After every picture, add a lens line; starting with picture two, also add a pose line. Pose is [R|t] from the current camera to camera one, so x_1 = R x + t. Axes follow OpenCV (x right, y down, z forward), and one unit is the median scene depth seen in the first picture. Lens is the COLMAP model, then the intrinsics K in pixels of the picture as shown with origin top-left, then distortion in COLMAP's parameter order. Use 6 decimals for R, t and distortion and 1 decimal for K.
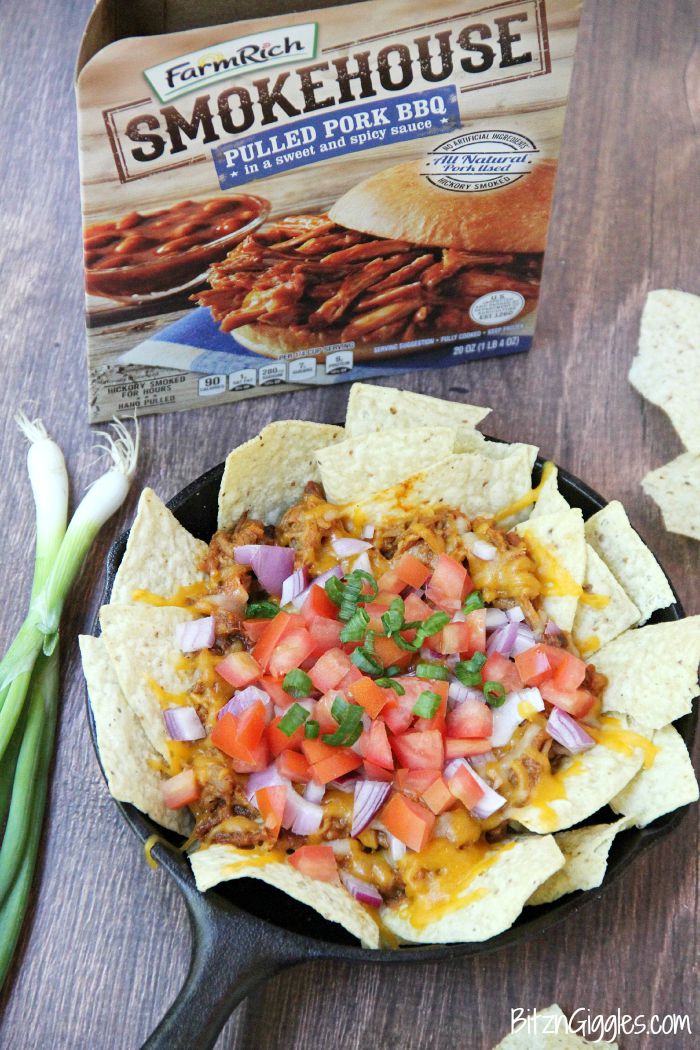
lens RADIAL K [[4161.9, 0, 350.0], [0, 4161.9, 525.0], [0, 0, 1]] dist [-0.219471, -3.833625]
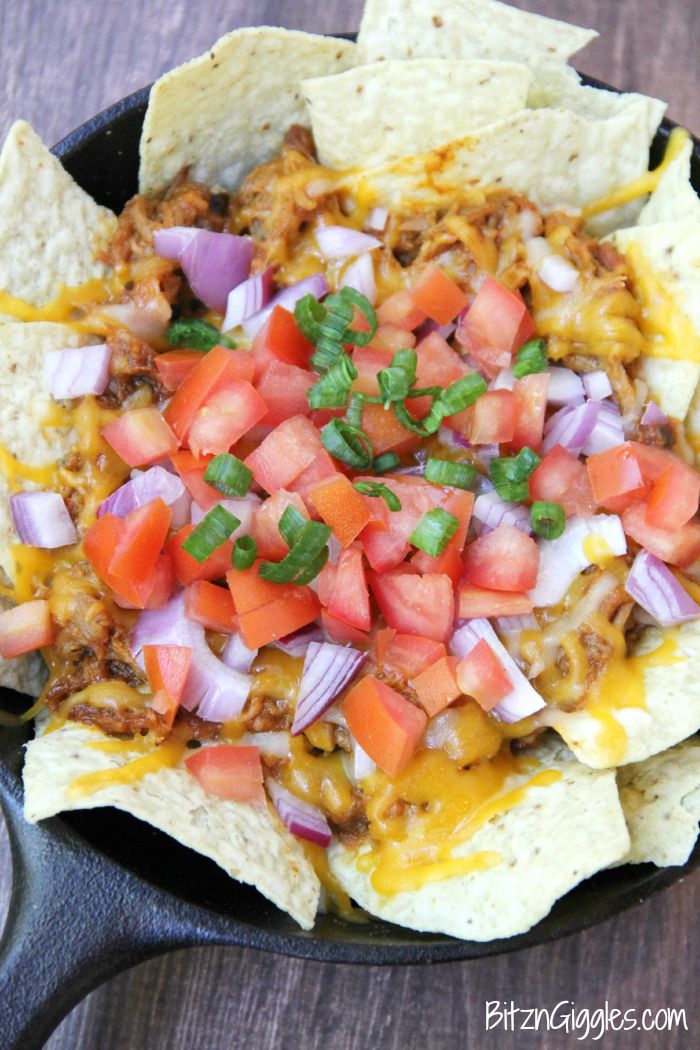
lens RADIAL K [[3017.1, 0, 350.0], [0, 3017.1, 525.0], [0, 0, 1]] dist [-0.016831, 0.860335]
pose [[0.993915, 0.099224, -0.047838, 0.027046], [-0.086327, 0.971392, 0.221235, -0.054462], [0.068421, -0.215759, 0.974046, 0.561864]]
